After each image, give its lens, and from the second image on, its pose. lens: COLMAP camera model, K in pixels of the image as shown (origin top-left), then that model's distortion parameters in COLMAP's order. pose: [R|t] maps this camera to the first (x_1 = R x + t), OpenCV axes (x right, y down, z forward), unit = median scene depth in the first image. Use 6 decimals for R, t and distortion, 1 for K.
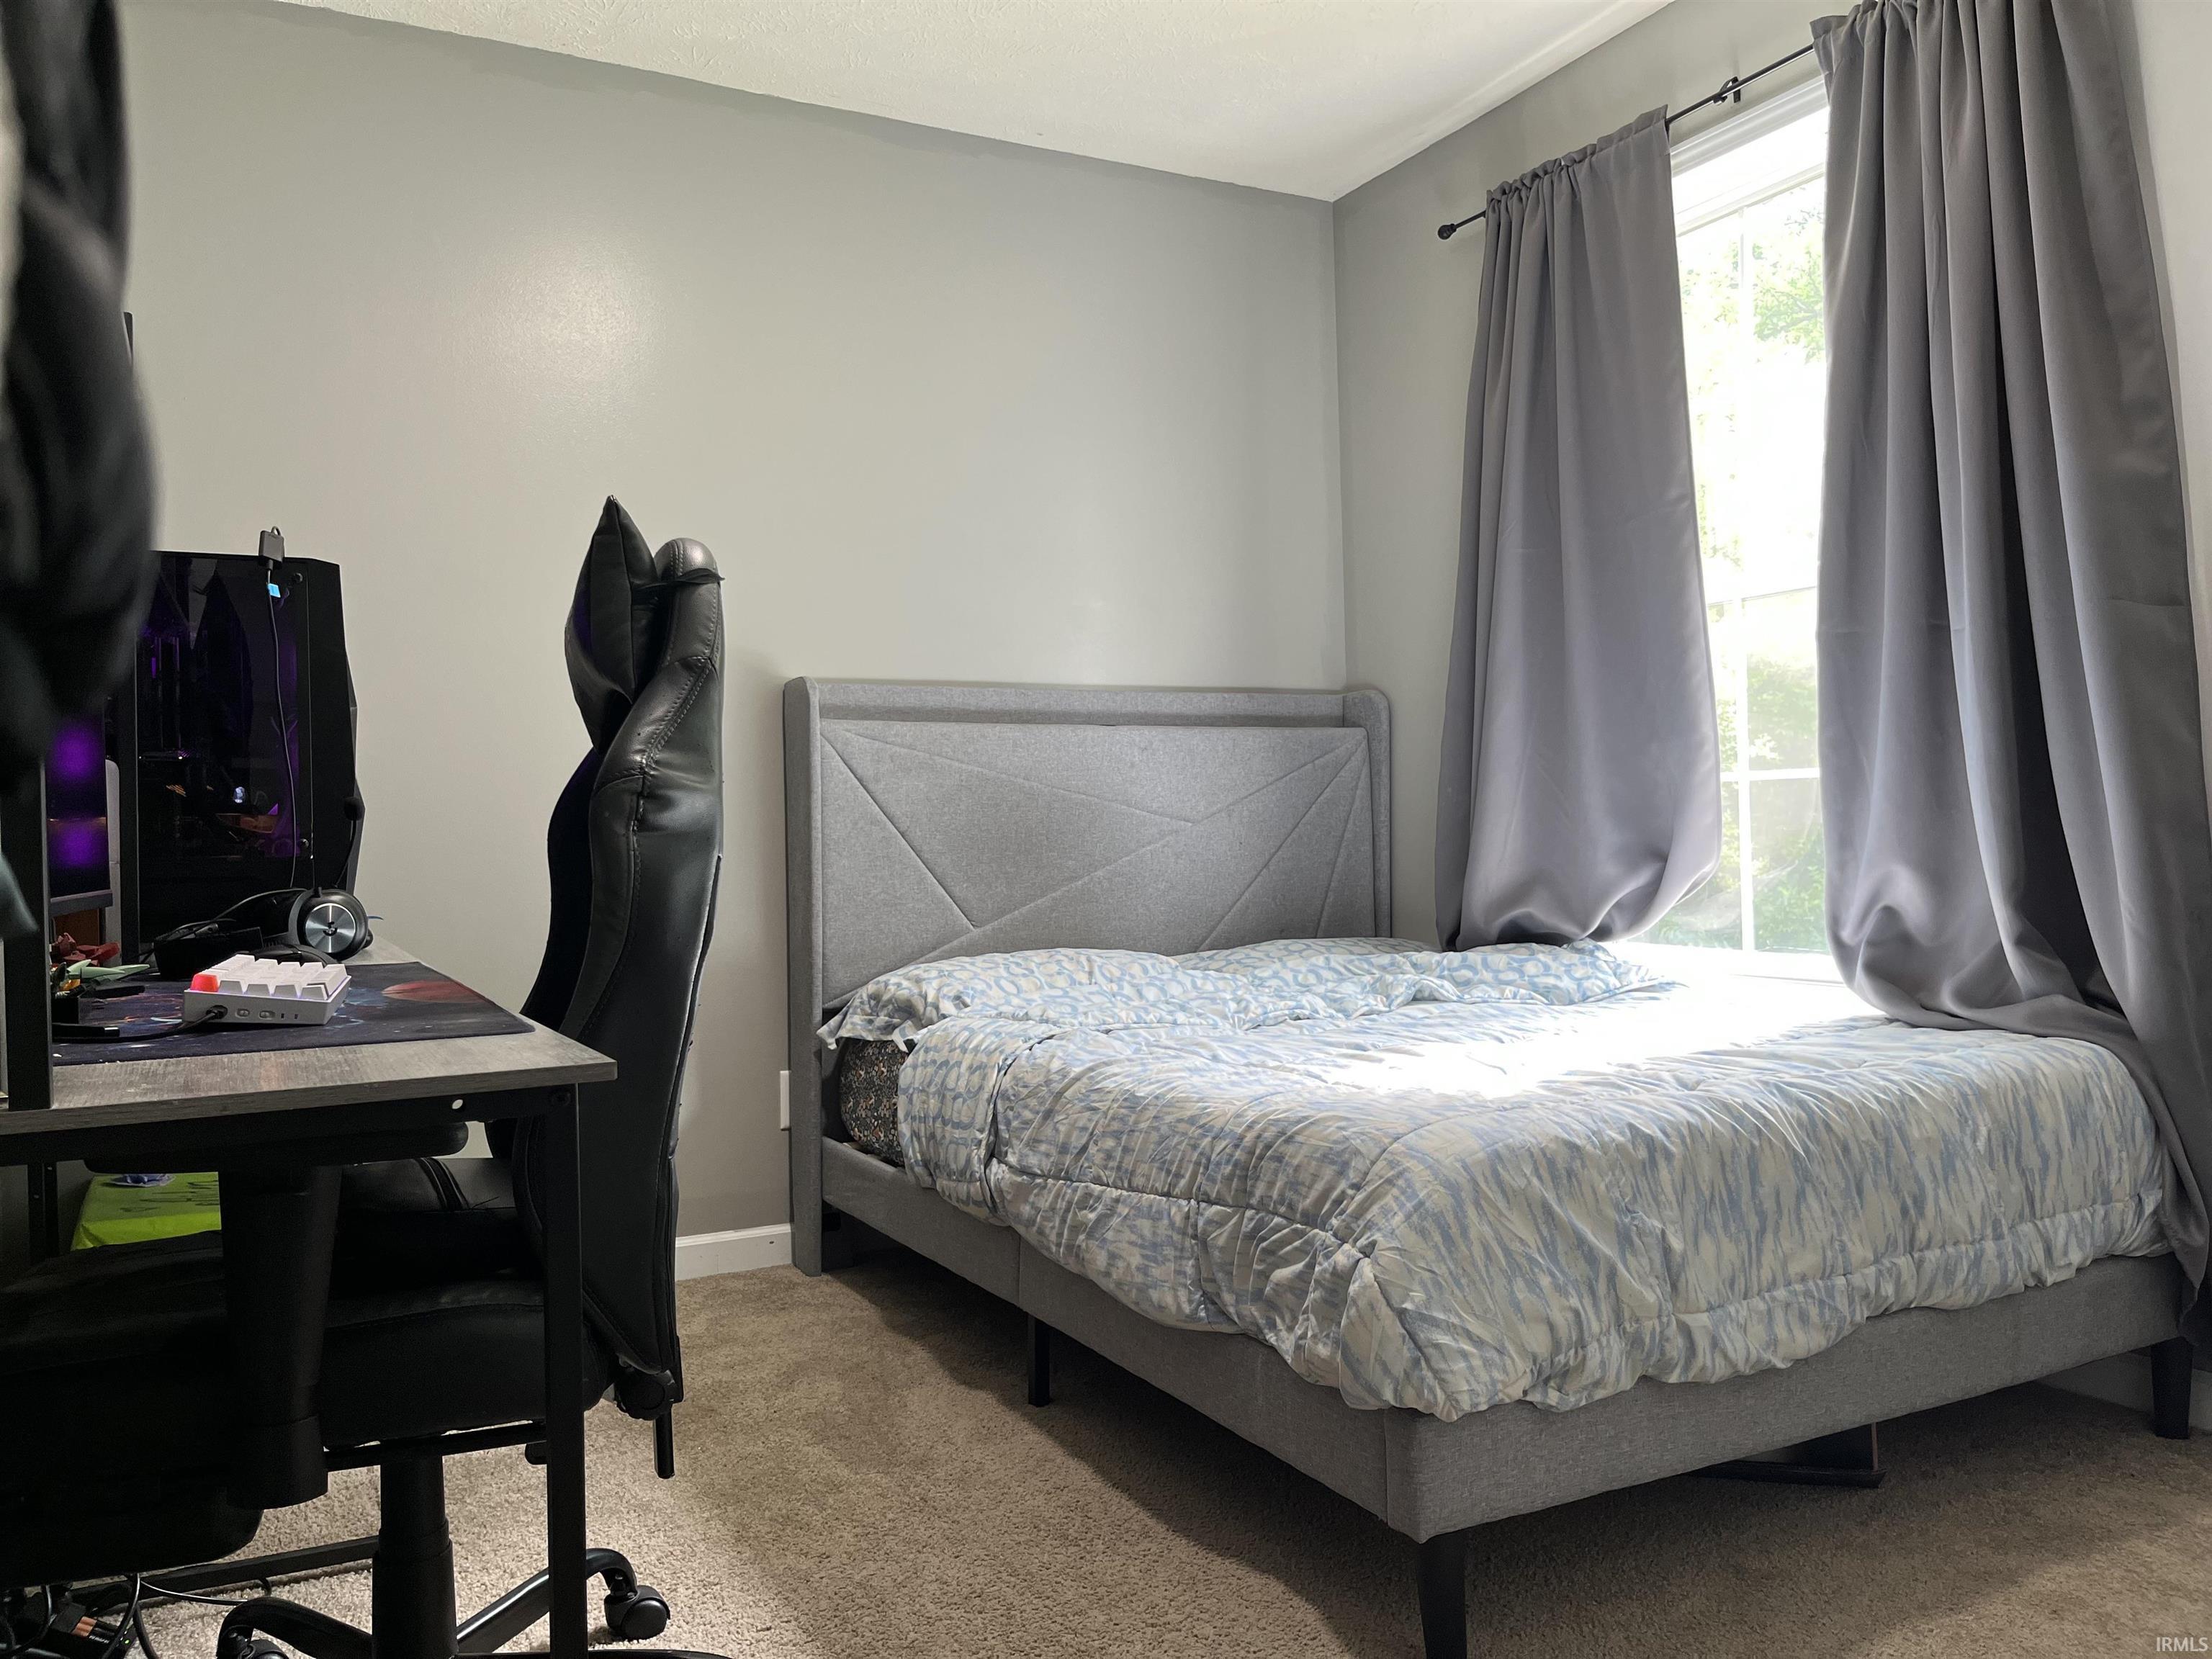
lens RADIAL K [[1659.4, 0, 1109.8], [0, 1659.4, 830.4], [0, 0, 1]] dist [0.052975, -0.073180]
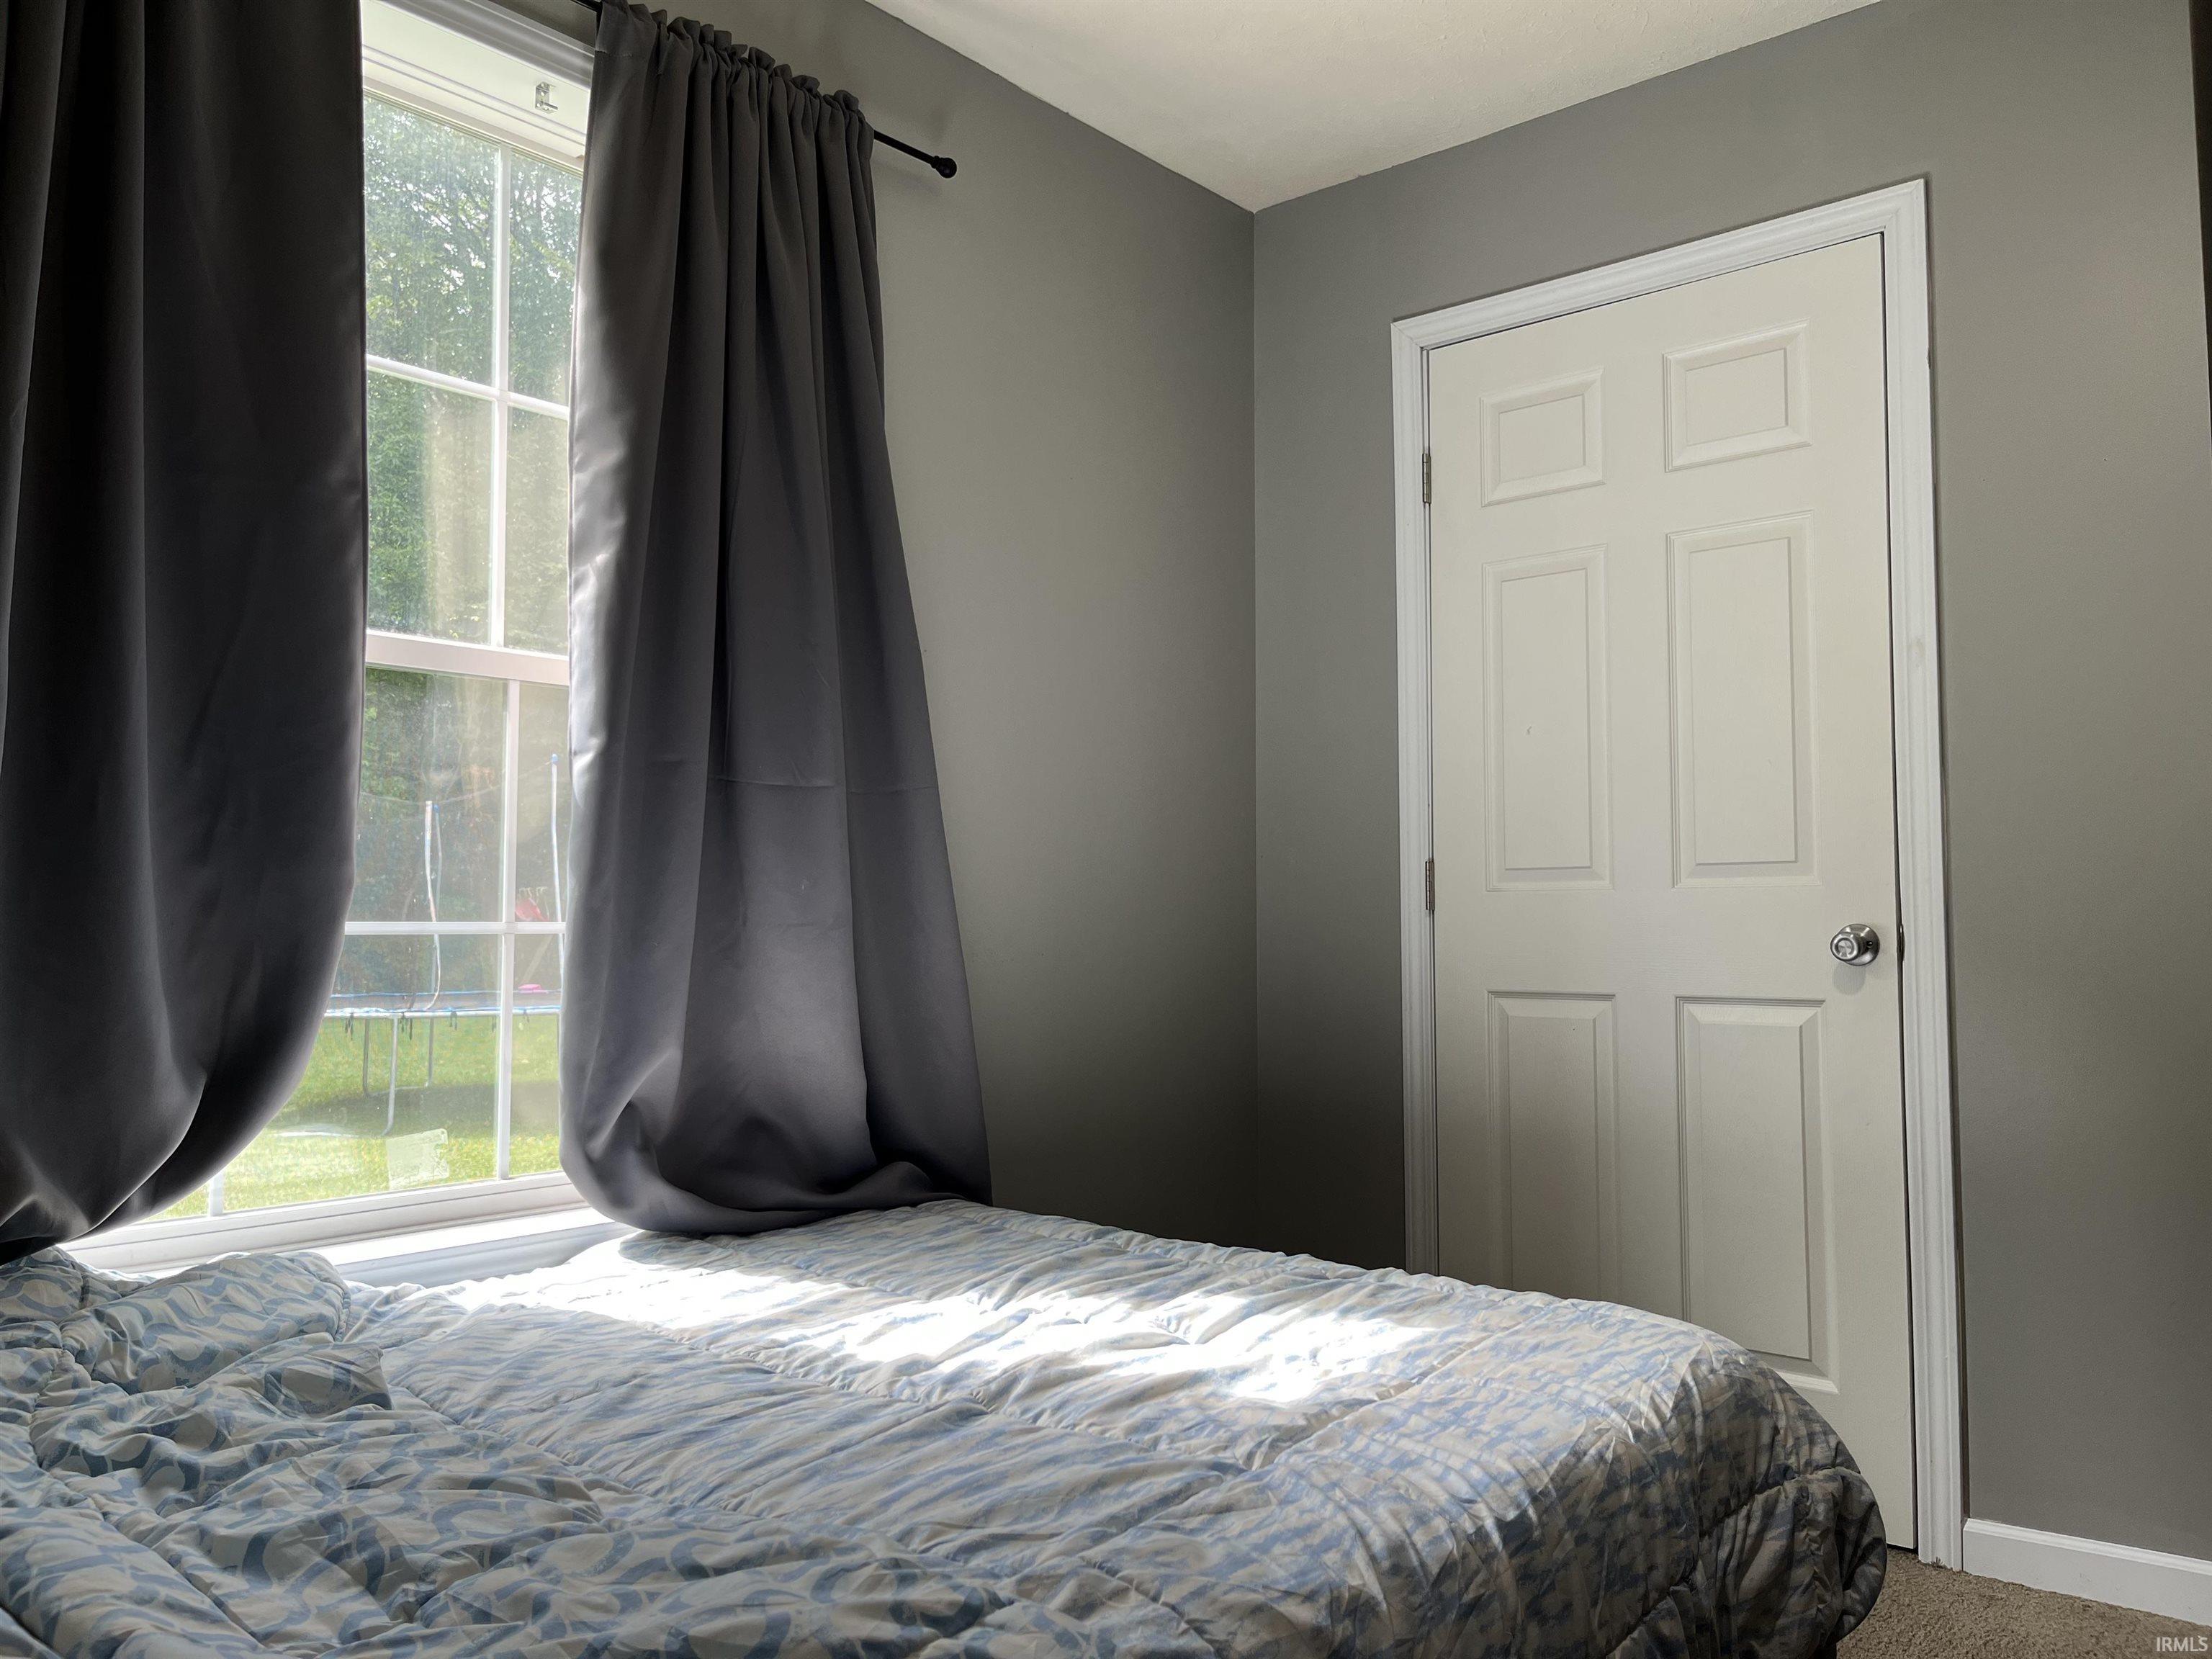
lens RADIAL K [[1659.4, 0, 1109.8], [0, 1659.4, 830.4], [0, 0, 1]] dist [0.052975, -0.073180]
pose [[-0.354540, 0.070985, 0.932342, -0.460870], [0.008976, 0.997327, -0.072520, -0.029276], [-0.934998, -0.017343, -0.354229, 1.299278]]
